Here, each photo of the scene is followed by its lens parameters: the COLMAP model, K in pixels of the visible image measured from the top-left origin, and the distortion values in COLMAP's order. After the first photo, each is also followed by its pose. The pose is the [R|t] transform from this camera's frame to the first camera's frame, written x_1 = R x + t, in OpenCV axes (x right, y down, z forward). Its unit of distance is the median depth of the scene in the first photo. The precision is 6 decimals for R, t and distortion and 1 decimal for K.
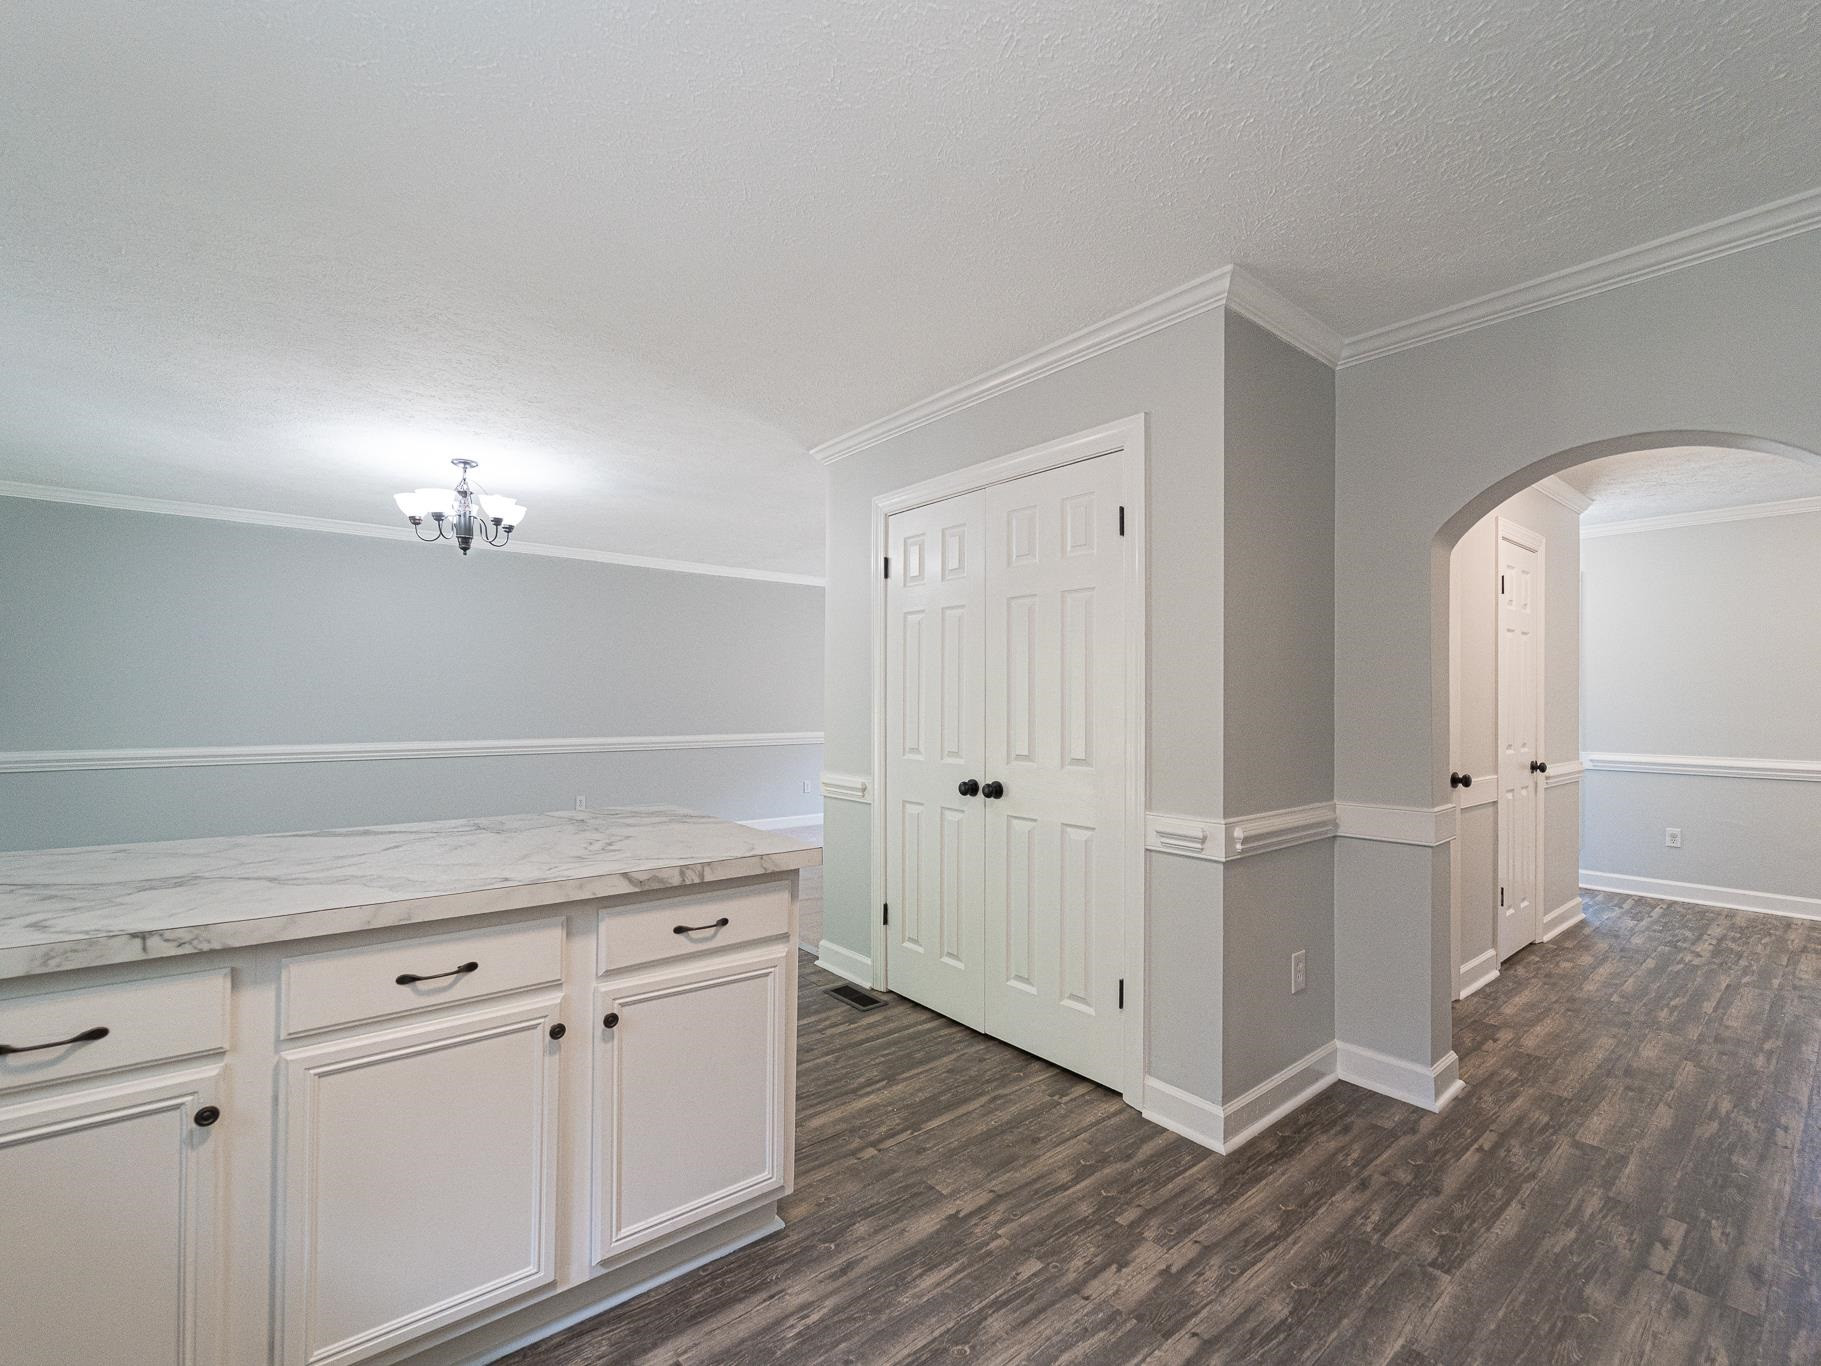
lens RADIAL K [[818.1, 0, 909.9], [0, 818.1, 694.1], [0, 0, 1]] dist [-0.003173, -0.000367]
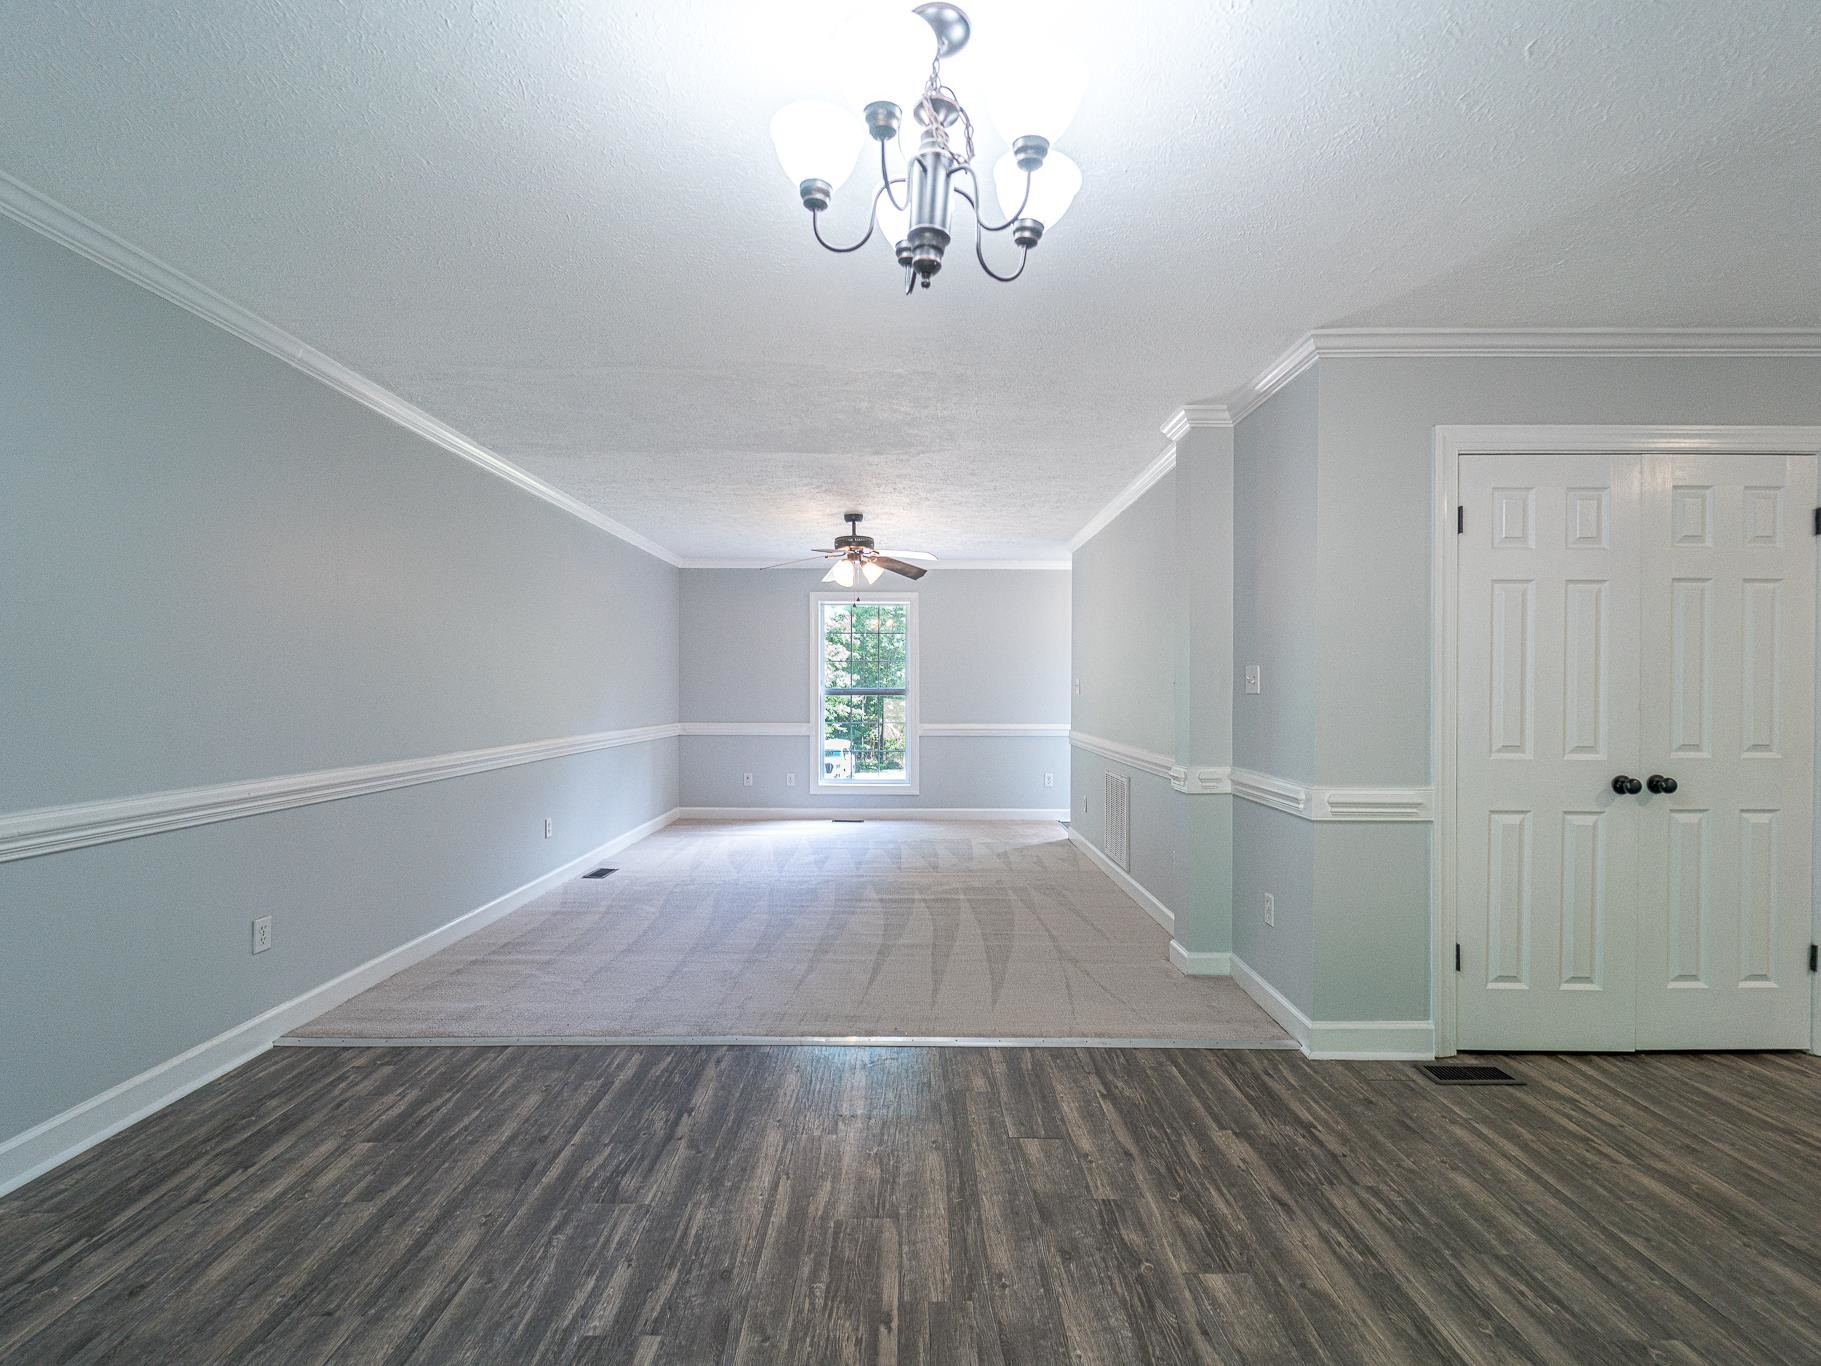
lens RADIAL K [[818.1, 0, 918.1], [0, 818.1, 687.7], [0, 0, 1]] dist [-0.003173, -0.000367]
pose [[0.639345, 0.000237, 0.768920, -1.180858], [-0.002921, 0.999993, 0.002120, 0.008523], [-0.768914, -0.003602, 0.639342, 1.086169]]
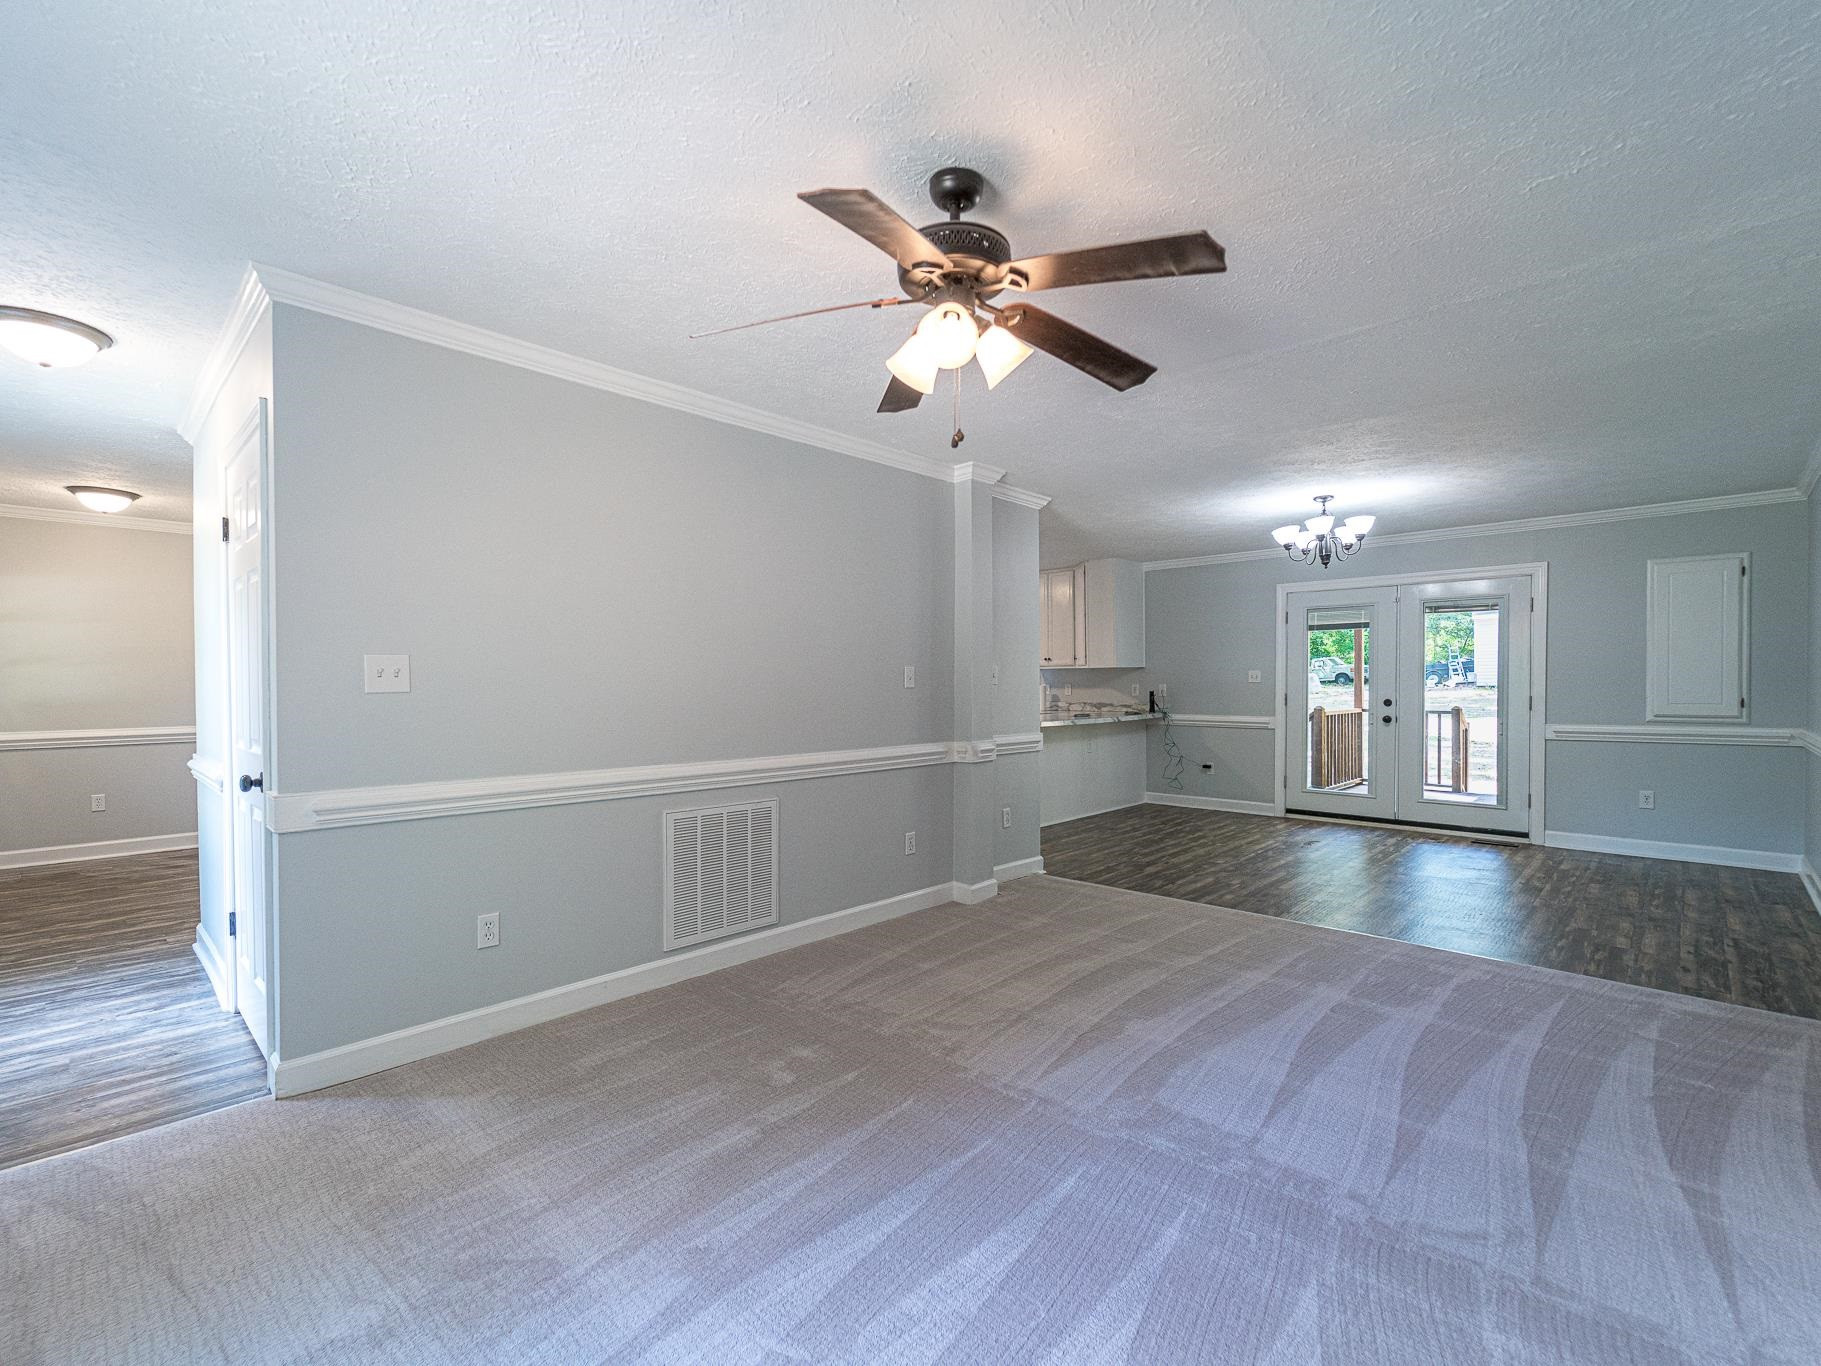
lens RADIAL K [[818.1, 0, 908.0], [0, 818.1, 690.1], [0, 0, 1]] dist [-0.003173, -0.000367]
pose [[-0.994800, 0.002323, -0.101824, 0.336654], [0.001859, 0.999987, 0.004652, 0.019797], [0.101834, 0.004439, -0.994792, 3.140887]]
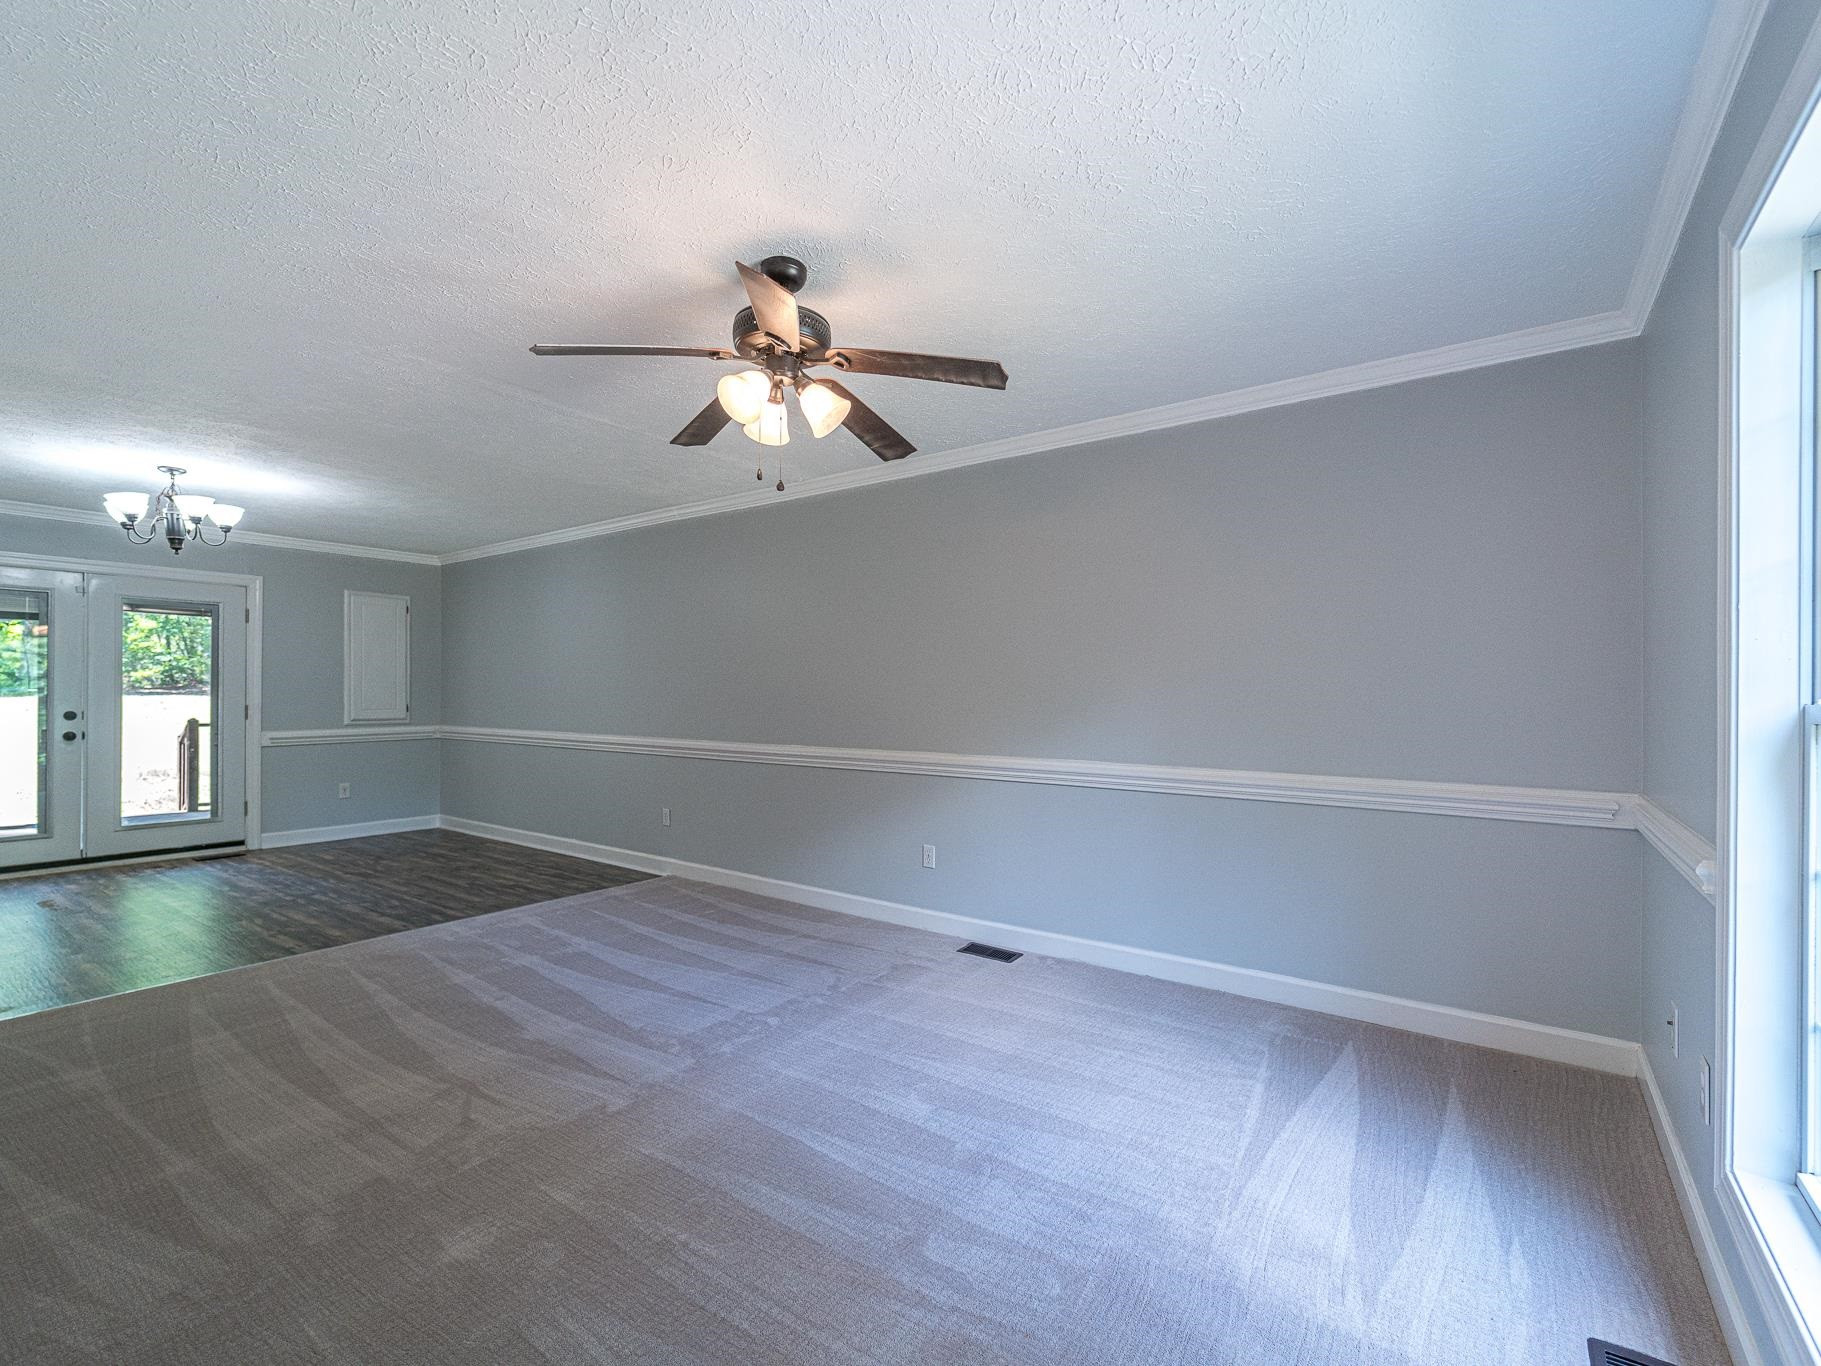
lens RADIAL K [[818.1, 0, 917.5], [0, 818.1, 687.1], [0, 0, 1]] dist [-0.003173, -0.000367]
pose [[0.247293, -0.008909, -0.968900, 1.046503], [-0.000555, 0.999956, -0.009336, 0.019661], [0.968941, 0.002846, 0.247277, 2.384783]]
